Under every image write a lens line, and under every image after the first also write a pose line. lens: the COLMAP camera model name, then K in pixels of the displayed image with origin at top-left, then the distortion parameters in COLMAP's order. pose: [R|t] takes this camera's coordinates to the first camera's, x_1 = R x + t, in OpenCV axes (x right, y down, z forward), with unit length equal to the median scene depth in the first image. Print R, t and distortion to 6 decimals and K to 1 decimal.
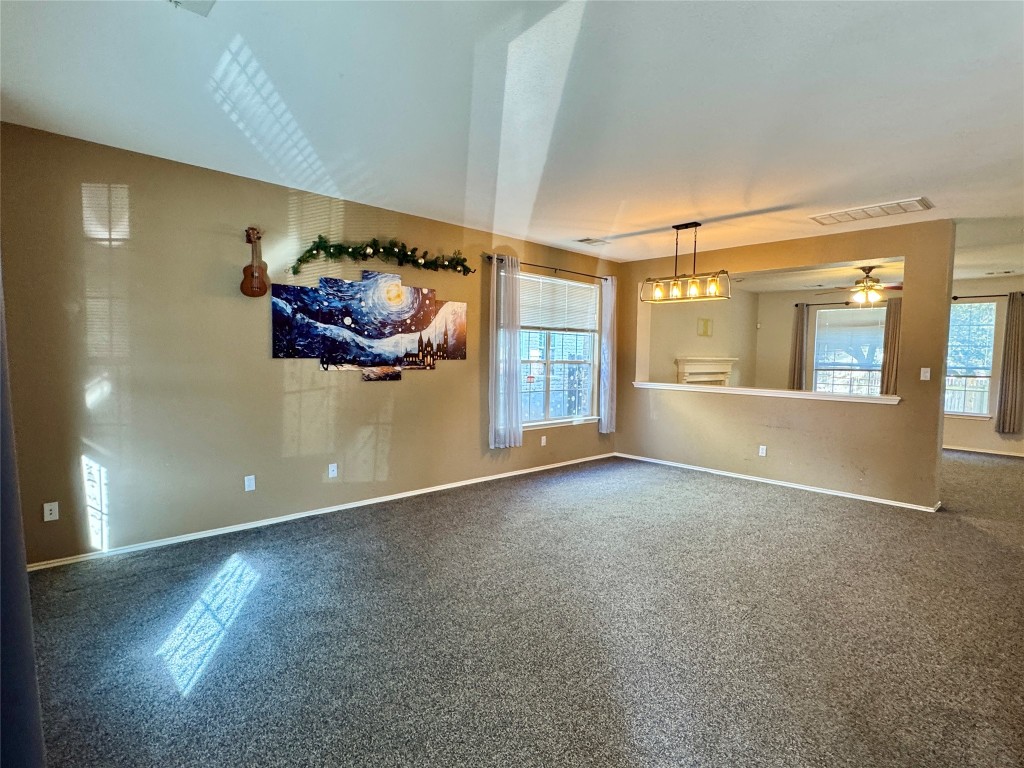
lens RADIAL K [[534.2, 0, 509.8], [0, 534.2, 381.1], [0, 0, 1]] dist [0.002254, -0.000006]
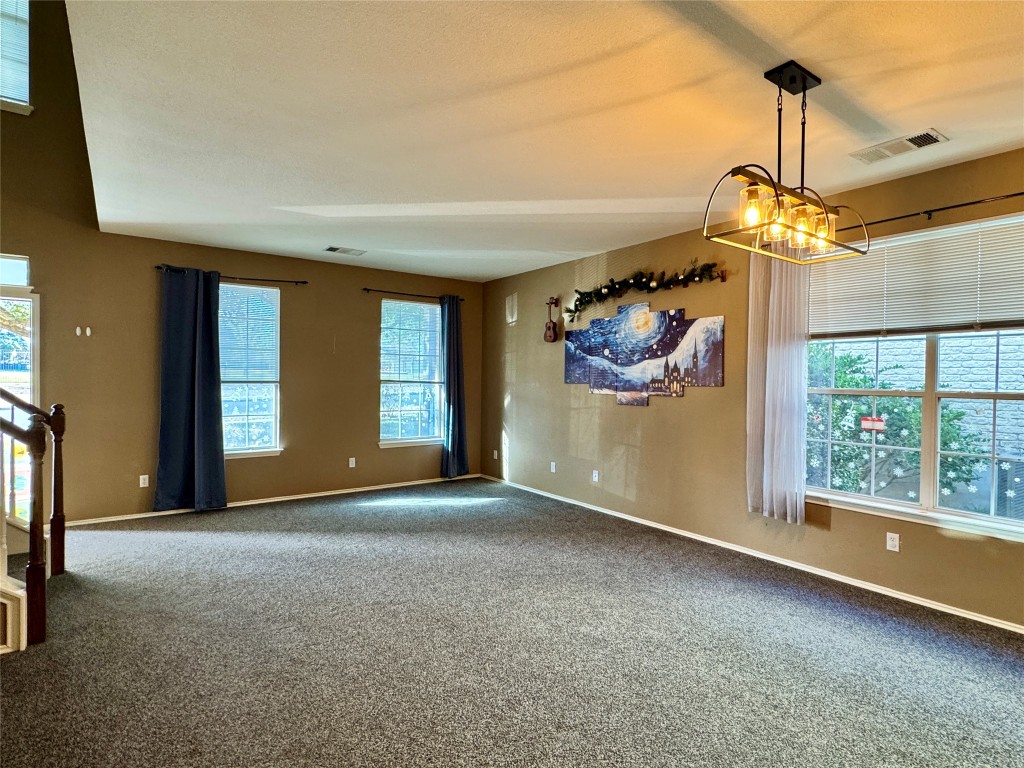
lens RADIAL K [[534.2, 0, 505.6], [0, 534.2, 386.3], [0, 0, 1]] dist [0.002254, -0.000006]
pose [[-0.144131, -0.013890, -0.989461, 0.832537], [-0.074950, 0.997183, -0.003081, -0.015705], [0.986716, 0.073716, -0.144766, 0.888377]]
